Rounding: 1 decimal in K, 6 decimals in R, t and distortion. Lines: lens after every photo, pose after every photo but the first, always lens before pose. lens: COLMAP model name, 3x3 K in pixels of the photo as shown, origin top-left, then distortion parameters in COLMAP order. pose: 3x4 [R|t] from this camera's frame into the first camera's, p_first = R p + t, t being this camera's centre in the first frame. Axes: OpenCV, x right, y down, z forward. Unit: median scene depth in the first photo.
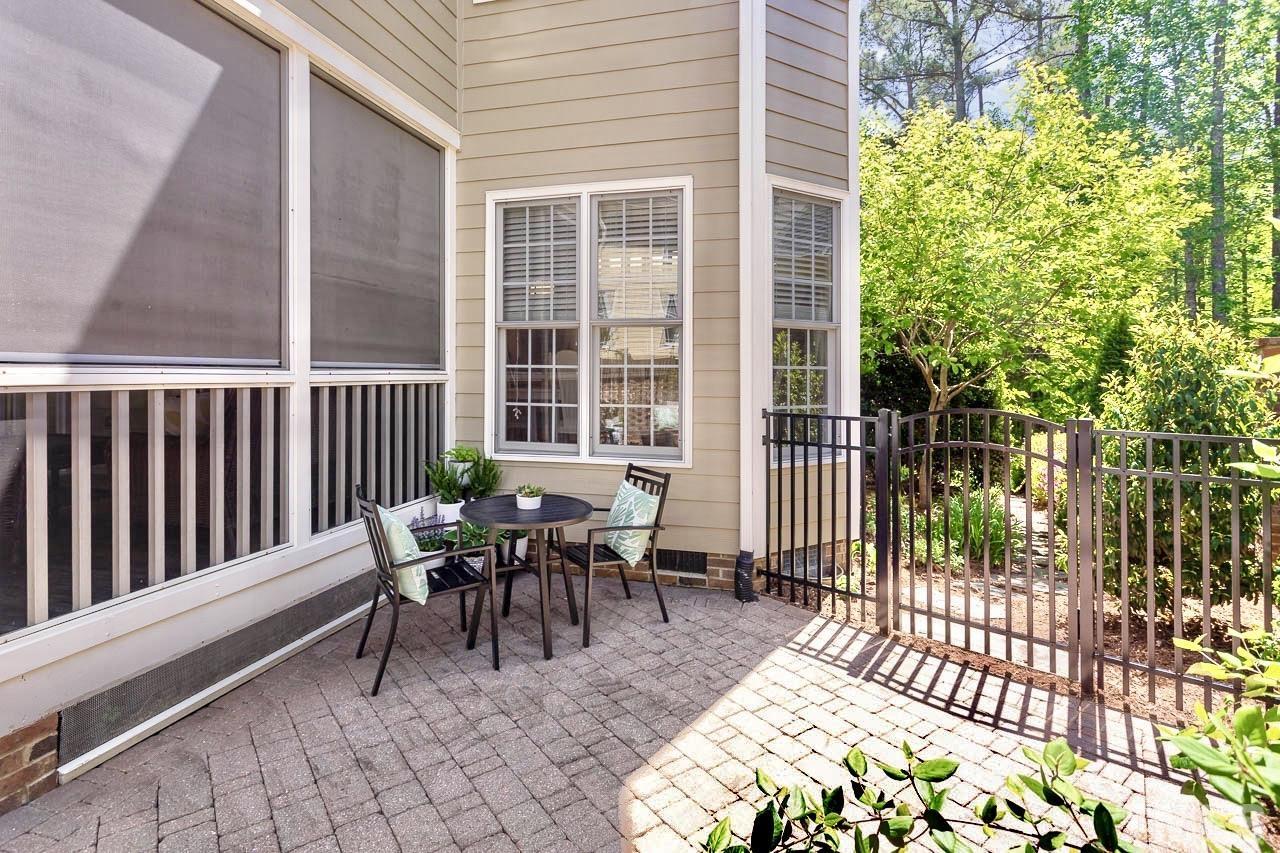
lens RADIAL K [[599.8, 0, 648.0], [0, 599.8, 377.1], [0, 0, 1]] dist [-0.004085, 0.000854]
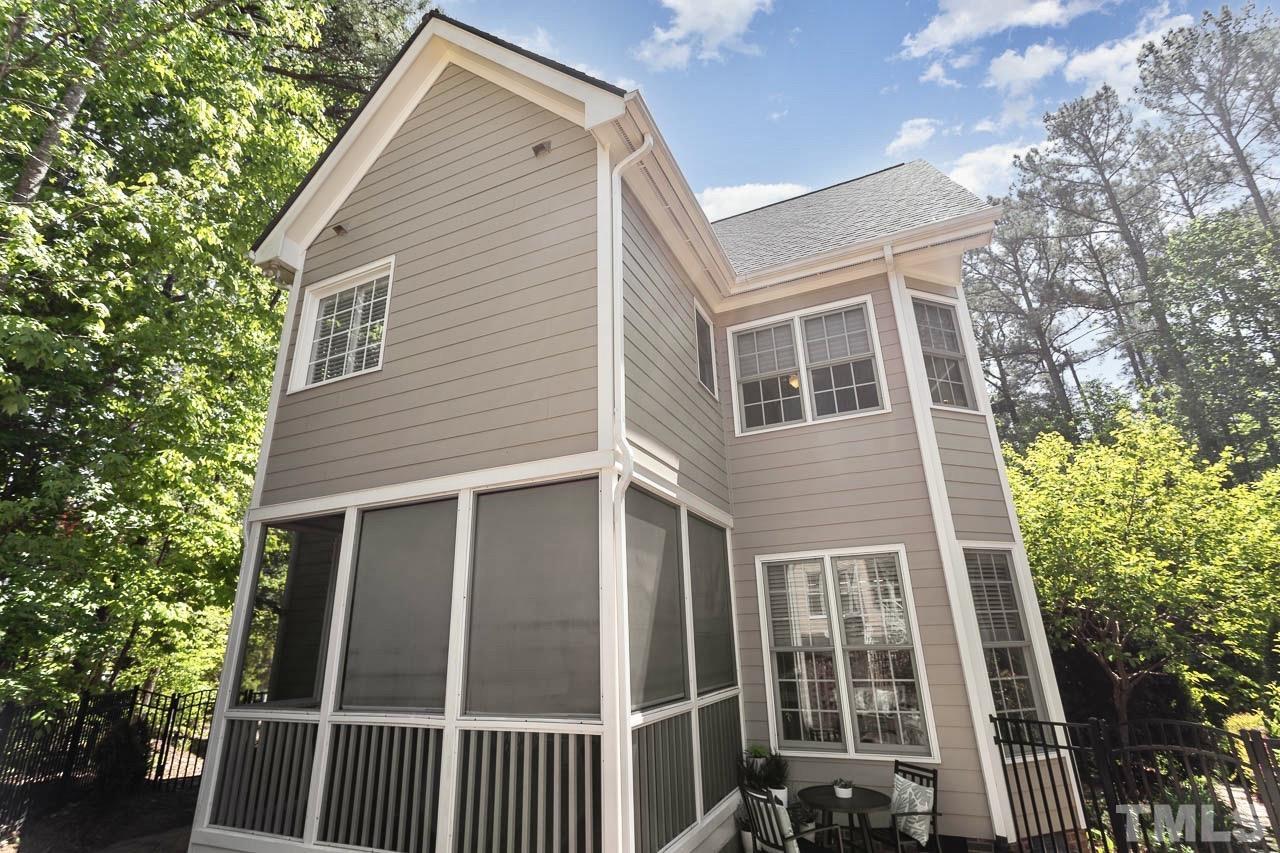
lens RADIAL K [[599.8, 0, 636.9], [0, 599.8, 427.6], [0, 0, 1]] dist [-0.004085, 0.000854]
pose [[0.984056, -0.084974, -0.156249, -0.326727], [0.029196, 0.943749, -0.329372, -0.136693], [0.175448, 0.319559, 0.931182, -0.608640]]
